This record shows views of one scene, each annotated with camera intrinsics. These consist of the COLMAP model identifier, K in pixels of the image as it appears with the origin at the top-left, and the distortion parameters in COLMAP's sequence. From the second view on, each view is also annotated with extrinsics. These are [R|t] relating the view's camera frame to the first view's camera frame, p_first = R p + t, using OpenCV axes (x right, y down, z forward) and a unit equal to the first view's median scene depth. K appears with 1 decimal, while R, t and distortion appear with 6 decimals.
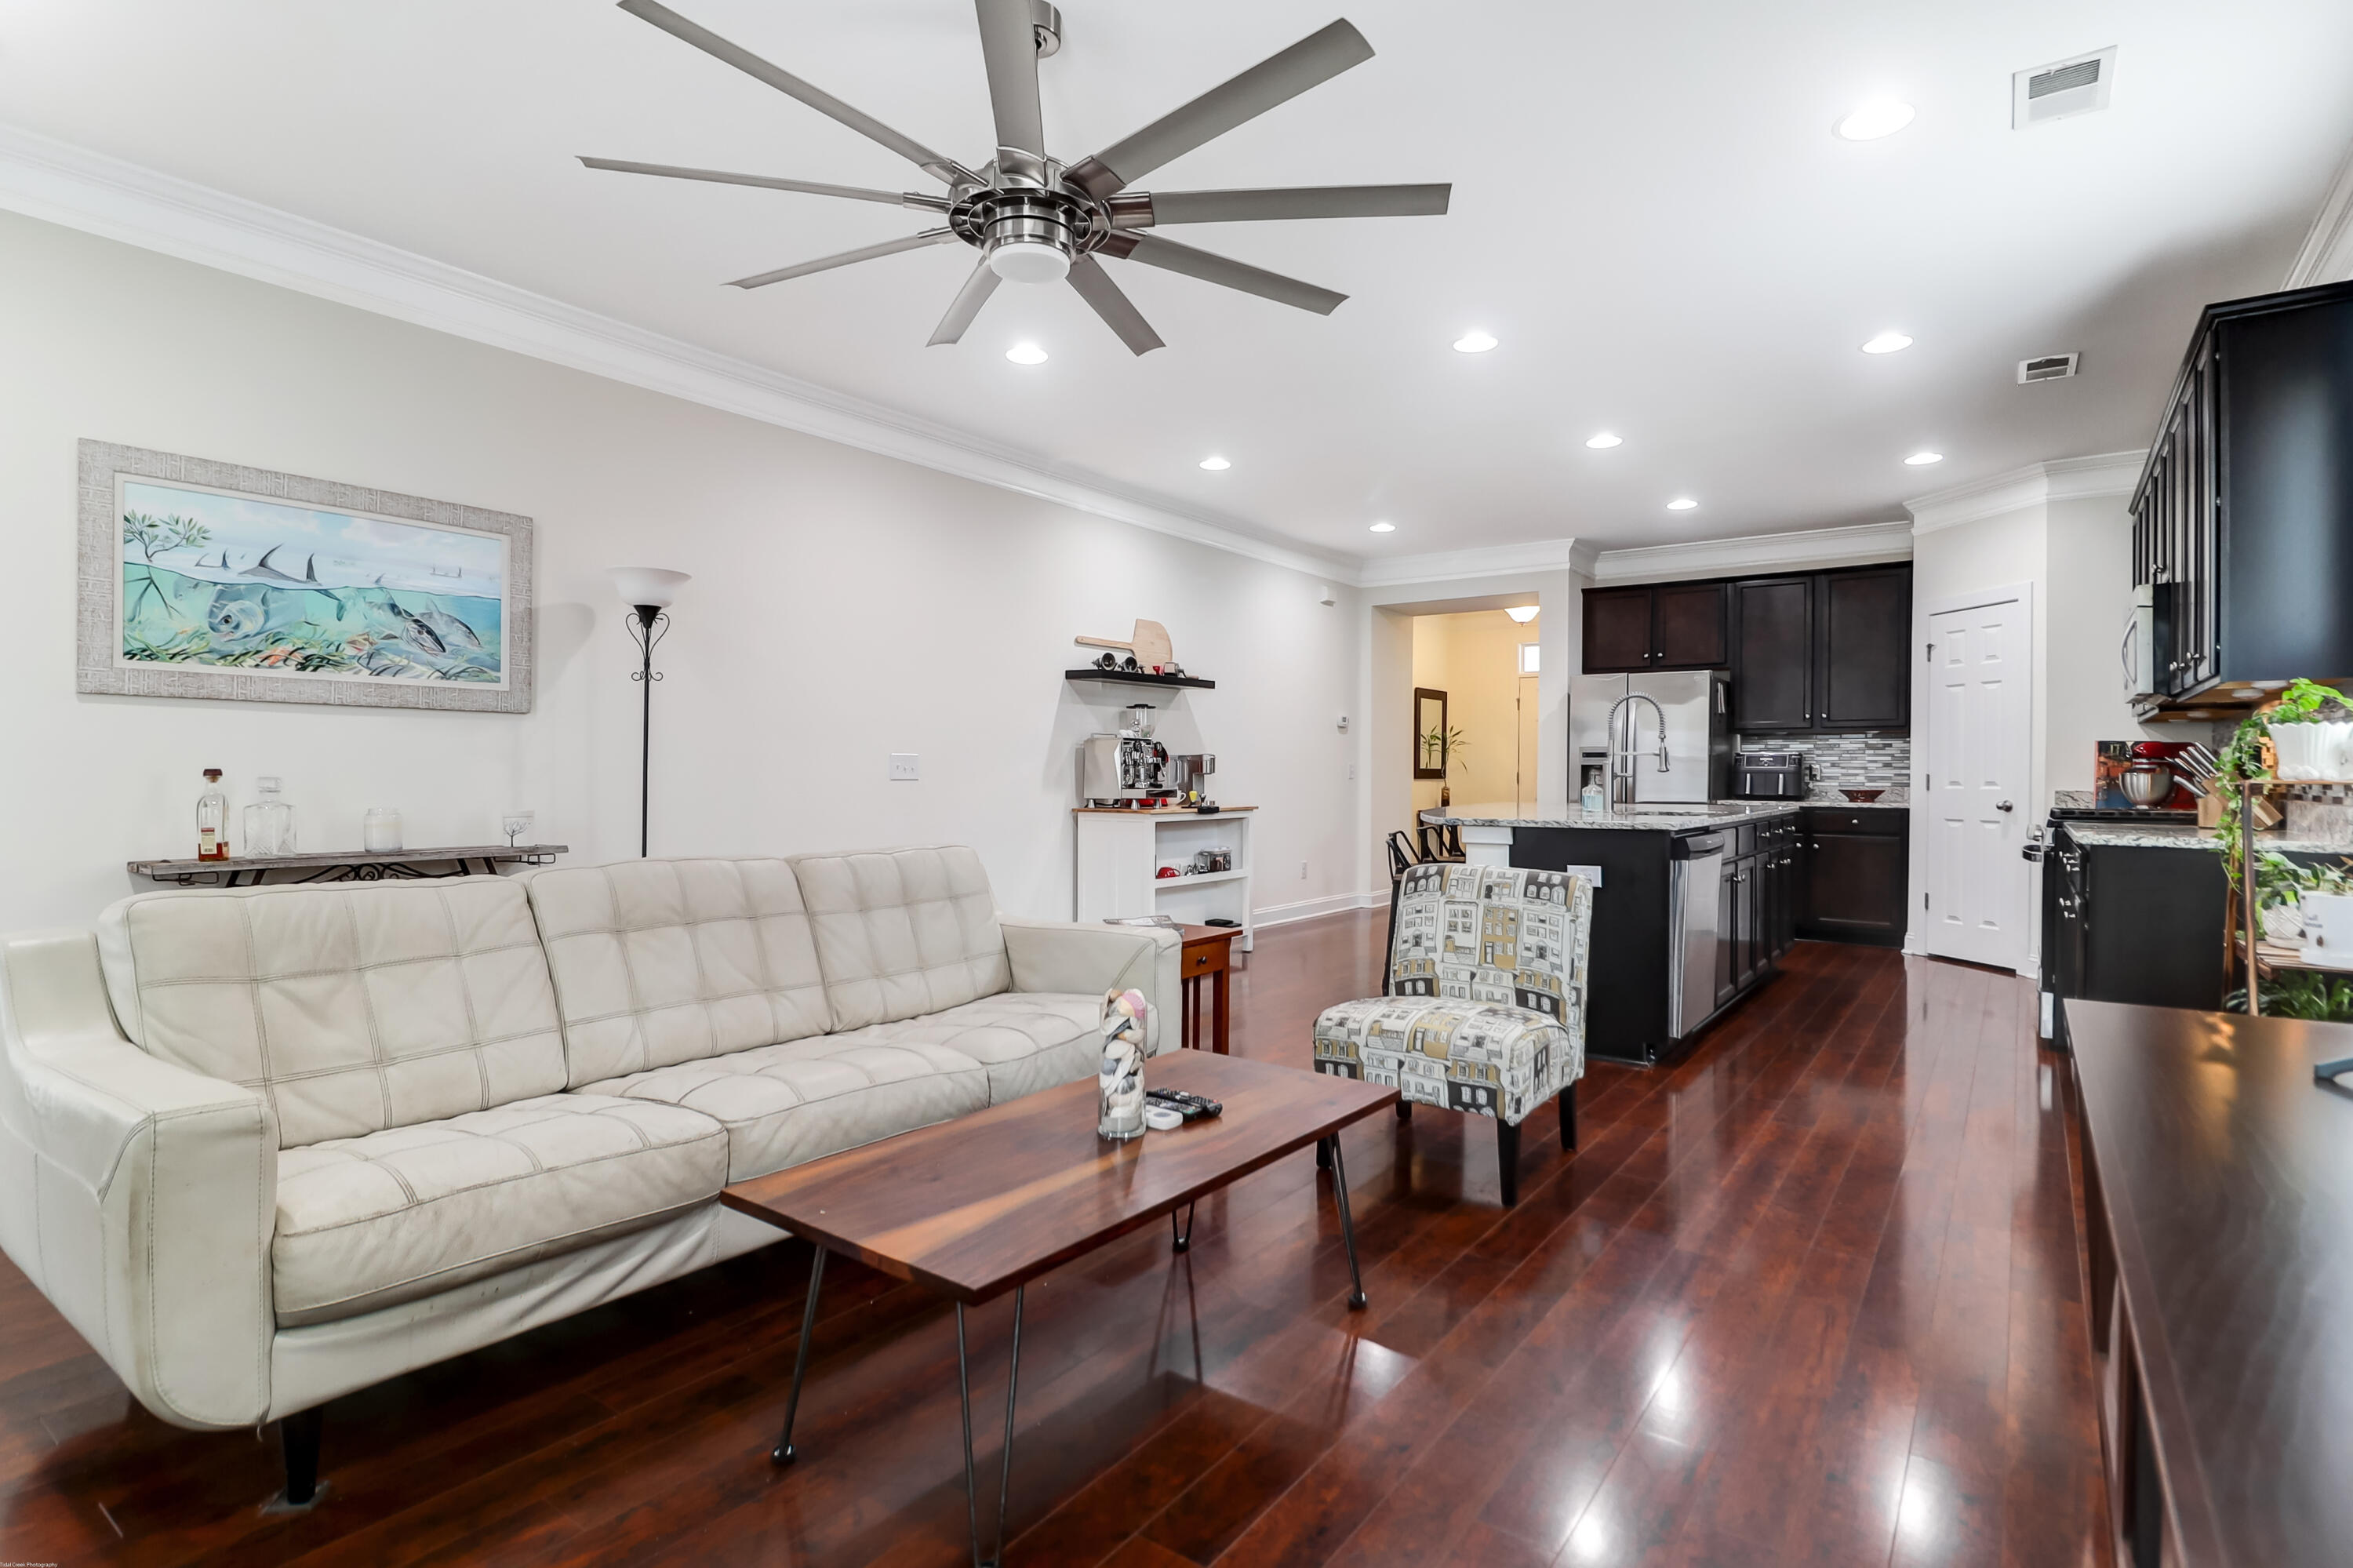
lens RADIAL K [[1178.1, 0, 1175.0], [0, 1178.1, 776.2], [0, 0, 1]] dist [0.003787, 0.000465]
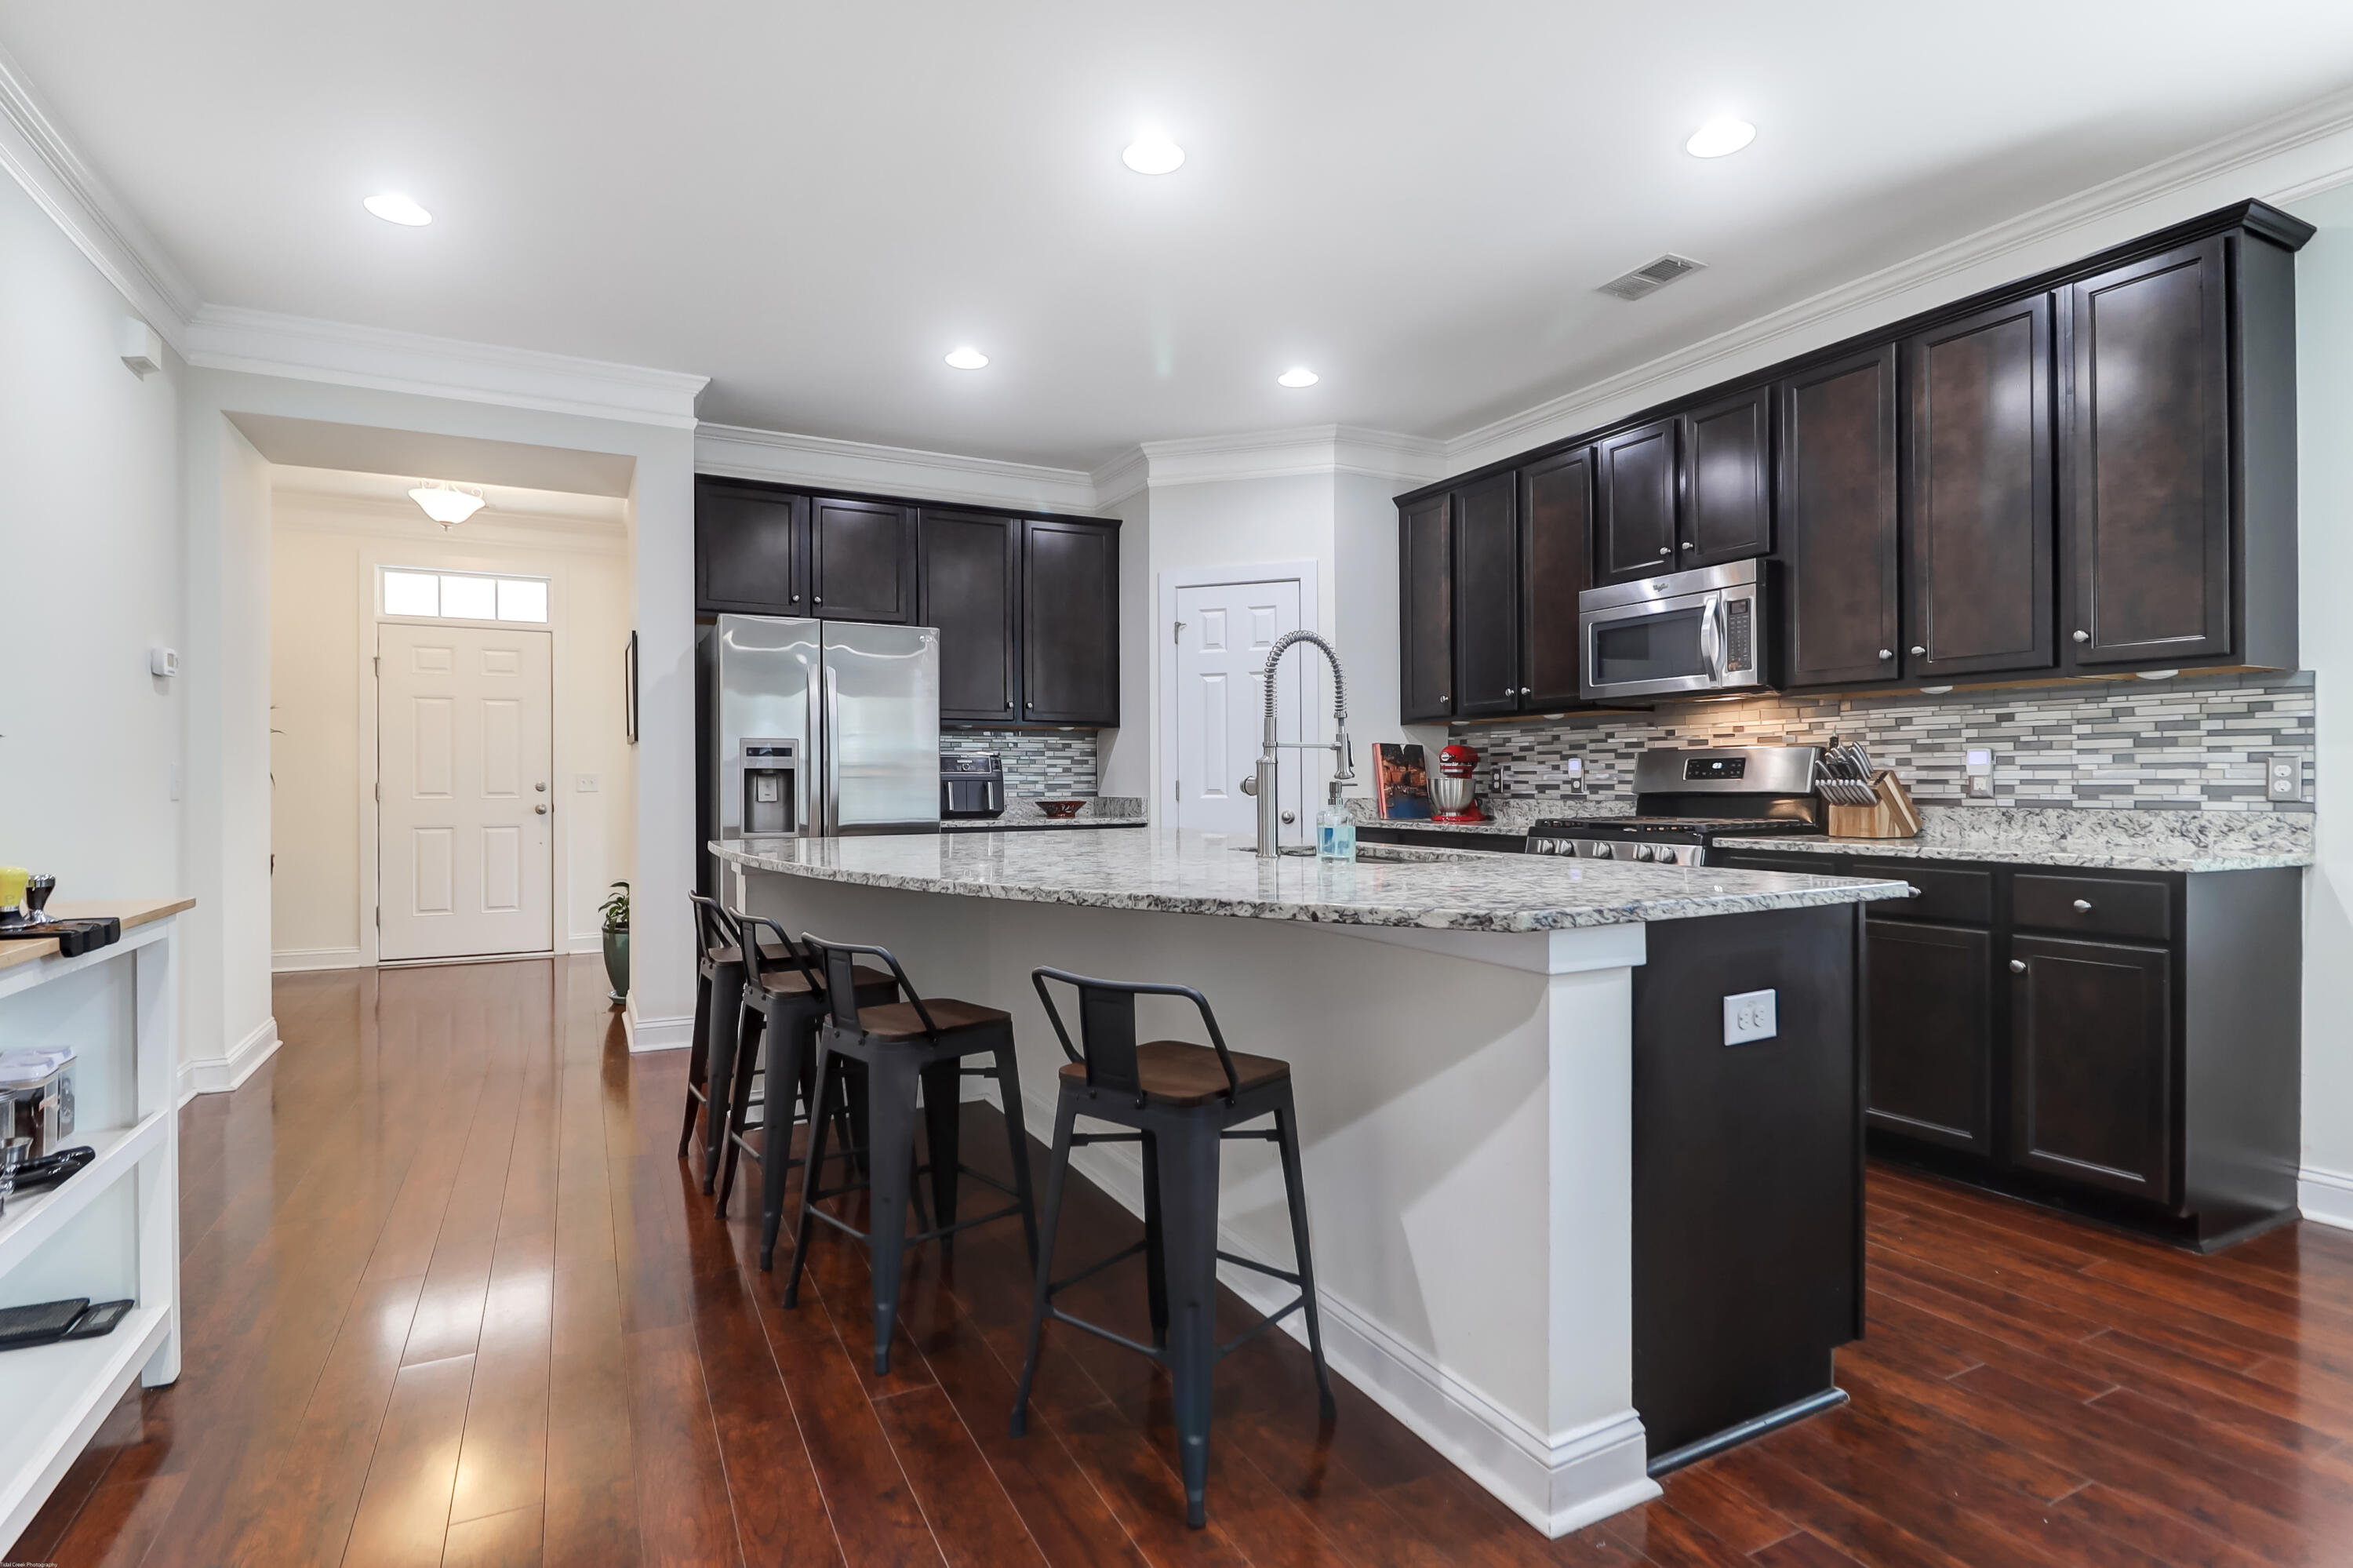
lens RADIAL K [[1178.1, 0, 1177.0], [0, 1178.1, 782.3], [0, 0, 1]] dist [0.003787, 0.000465]
pose [[0.452688, -0.006248, 0.891647, -0.081225], [0.006758, 0.999971, 0.003576, -0.003570], [-0.891643, 0.004407, 0.452717, 0.569180]]
